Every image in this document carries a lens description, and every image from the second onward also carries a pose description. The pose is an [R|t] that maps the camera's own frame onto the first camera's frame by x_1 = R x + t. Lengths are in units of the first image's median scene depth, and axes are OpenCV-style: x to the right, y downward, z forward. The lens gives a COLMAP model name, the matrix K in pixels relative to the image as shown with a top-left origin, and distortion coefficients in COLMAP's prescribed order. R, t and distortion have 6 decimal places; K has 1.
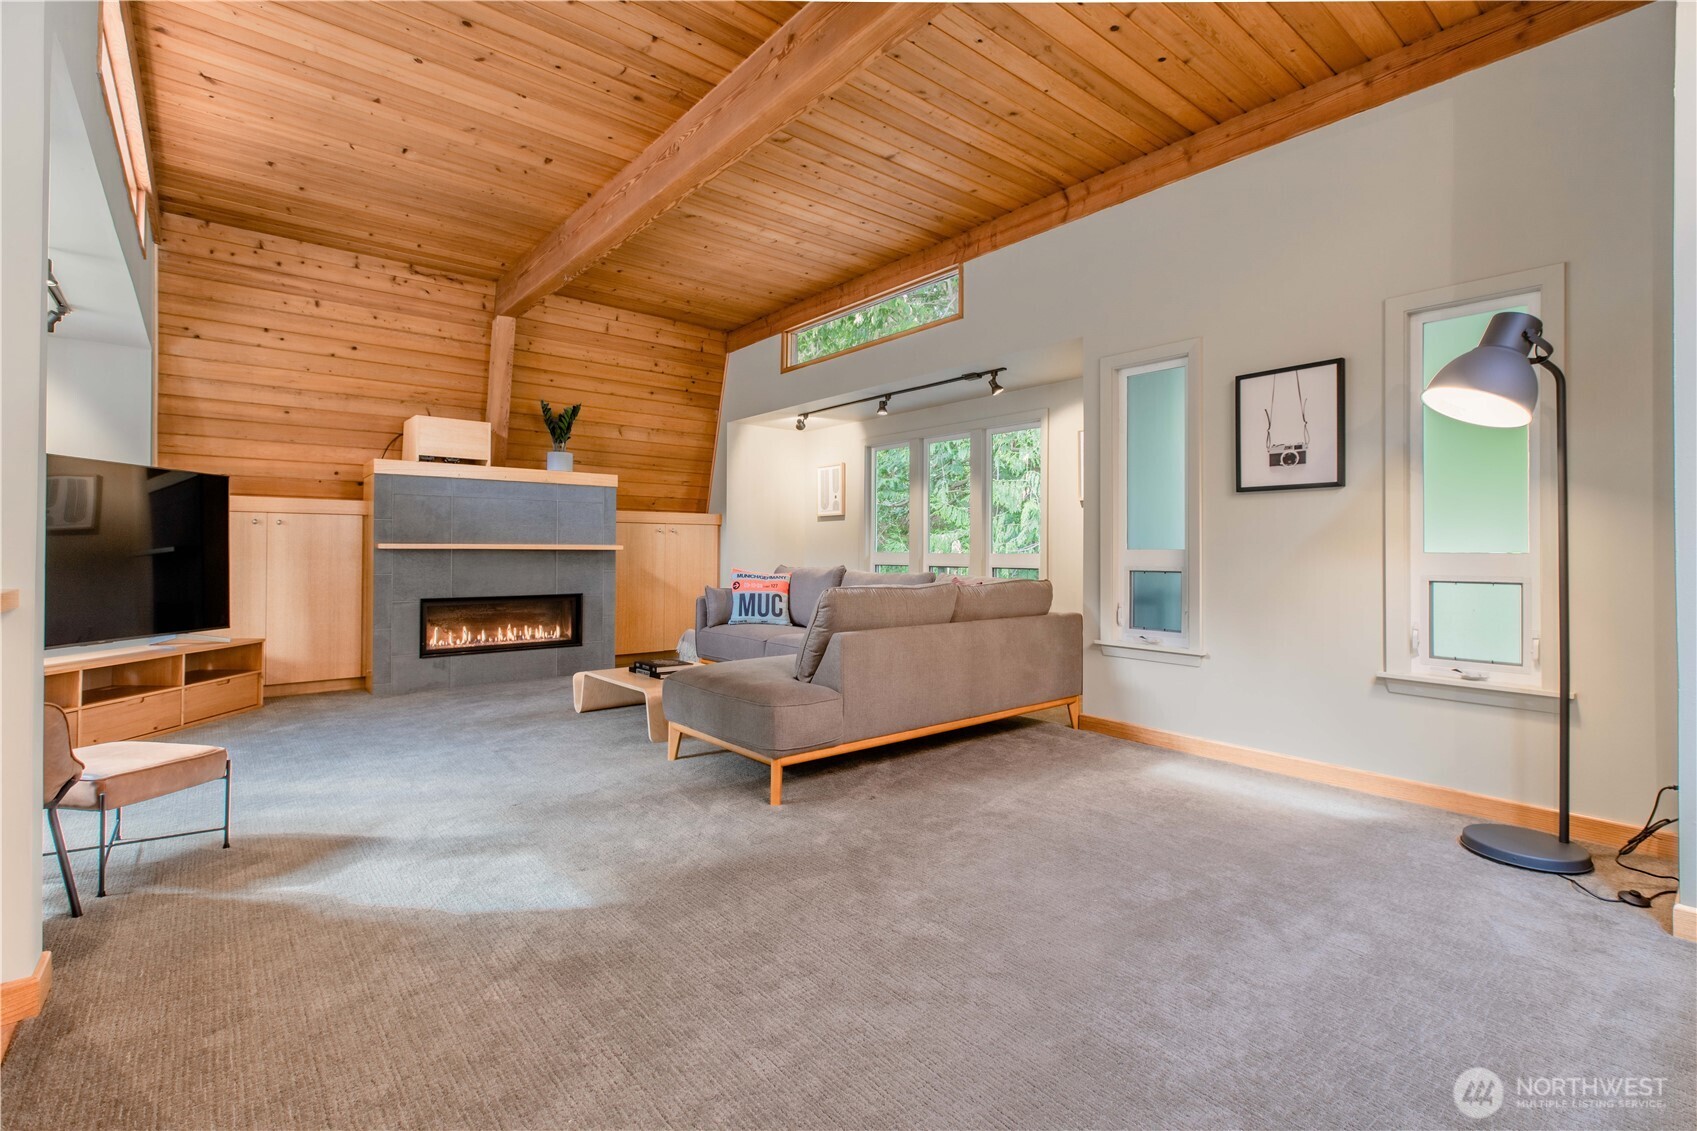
lens RADIAL K [[766.1, 0, 838.3], [0, 766.1, 547.8], [0, 0, 1]] dist [0.001918, -0.000002]
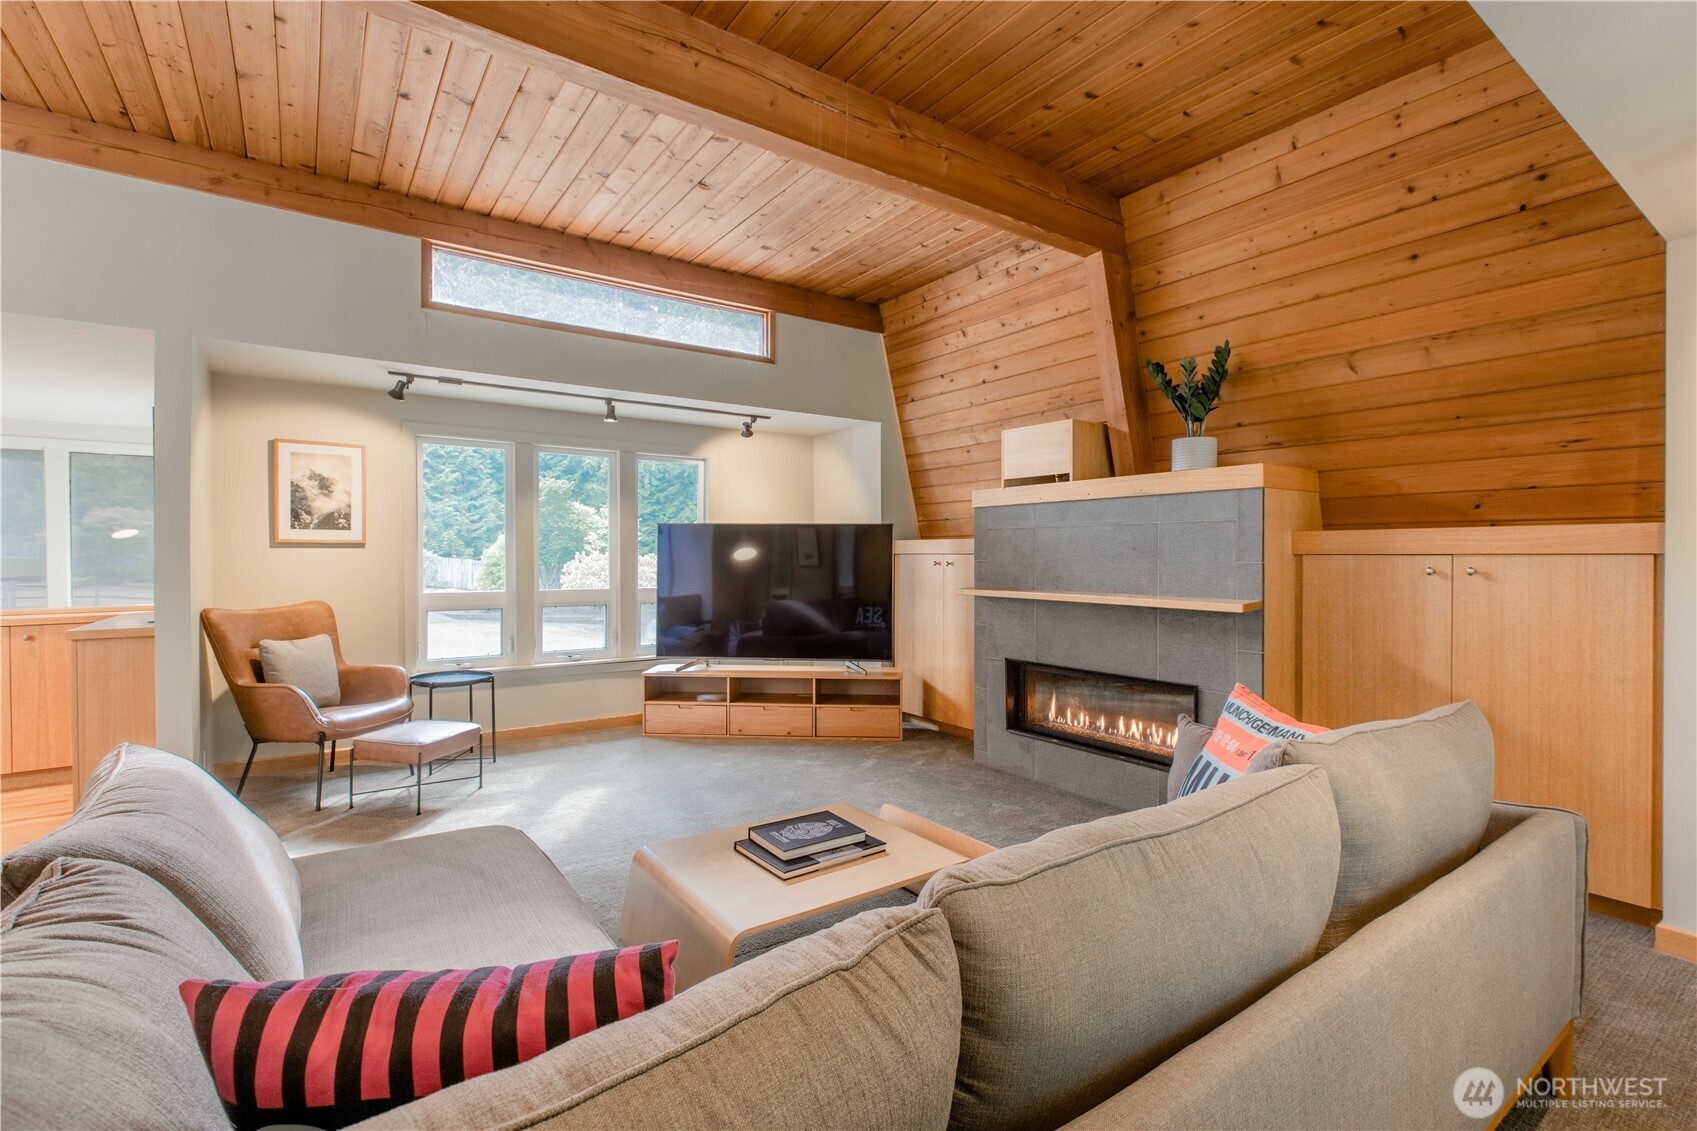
lens RADIAL K [[766.1, 0, 850.4], [0, 766.1, 558.2], [0, 0, 1]] dist [0.001918, -0.000002]
pose [[-0.061685, 0.002833, -0.998092, 0.261937], [0.005711, 0.999981, 0.002485, -0.040026], [0.998079, -0.005547, -0.061700, 0.860057]]
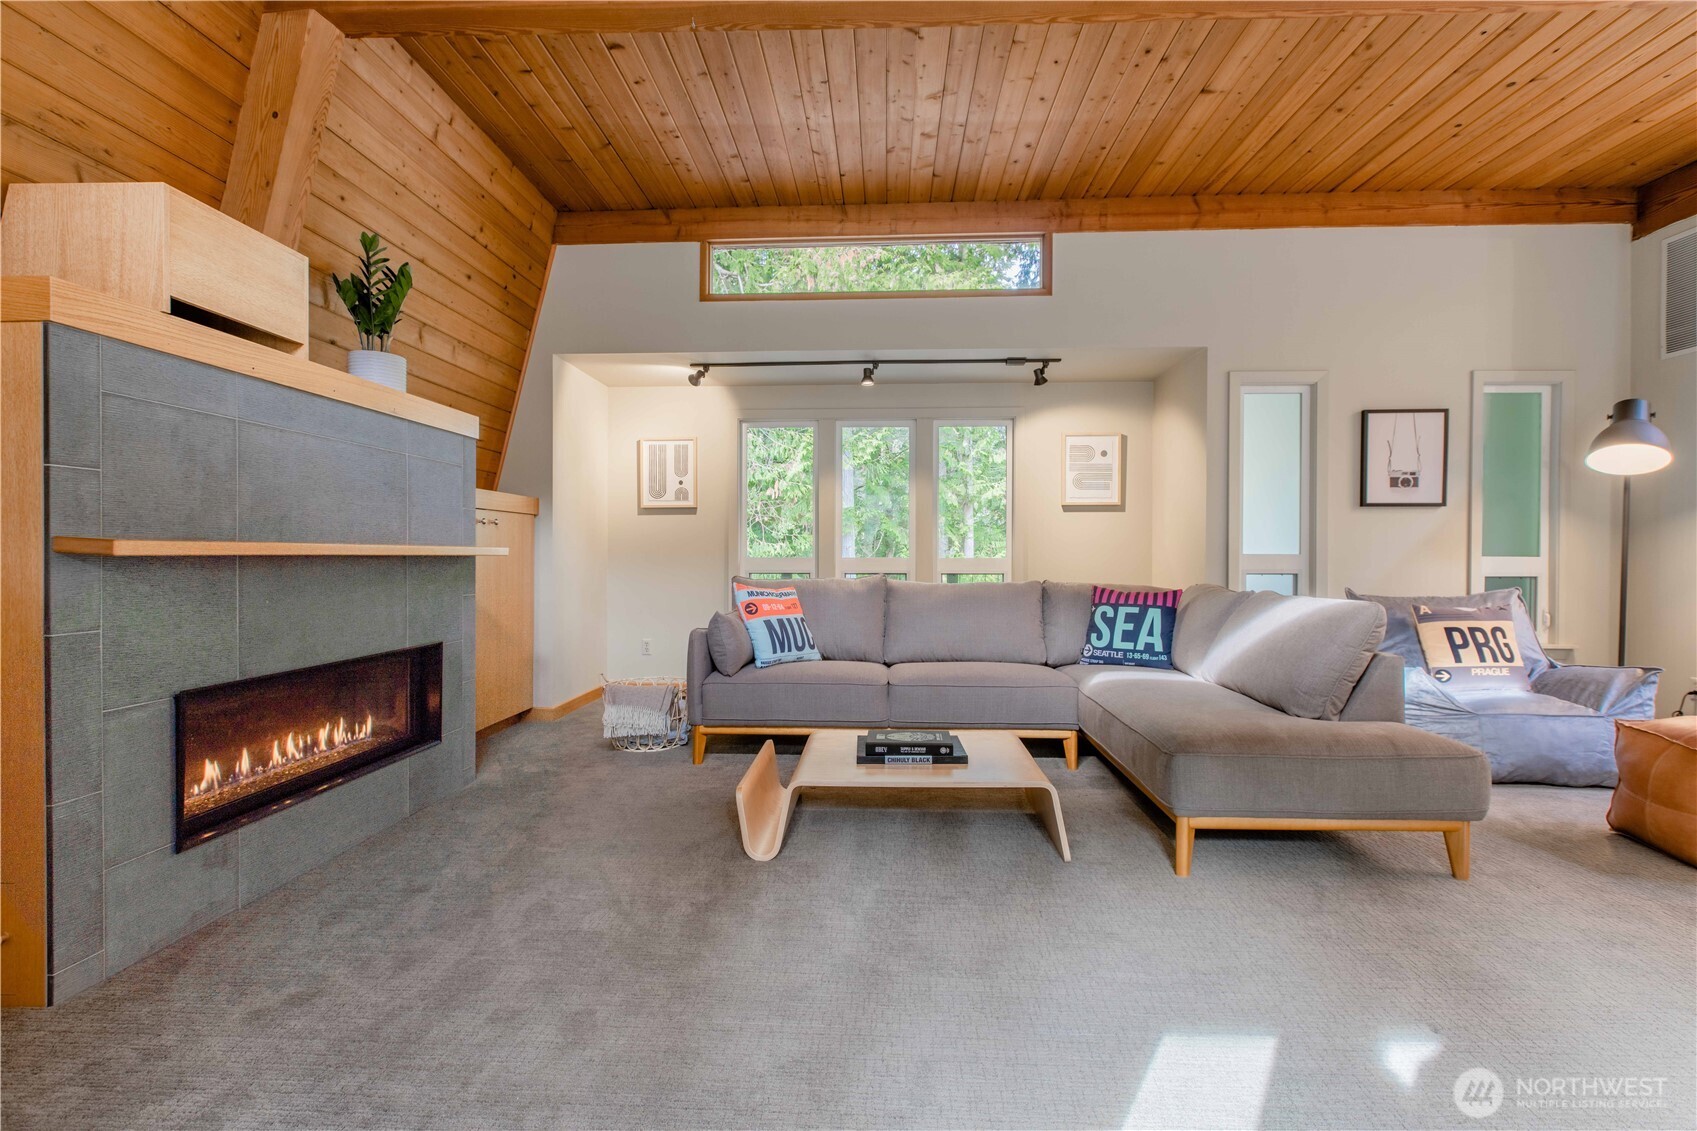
lens RADIAL K [[766.1, 0, 843.2], [0, 766.1, 564.0], [0, 0, 1]] dist [0.001918, -0.000002]
pose [[0.671310, -0.012069, 0.741078, -0.584409], [-0.001497, 0.999843, 0.017640, -0.001527], [-0.741175, -0.012951, 0.671187, 0.505234]]
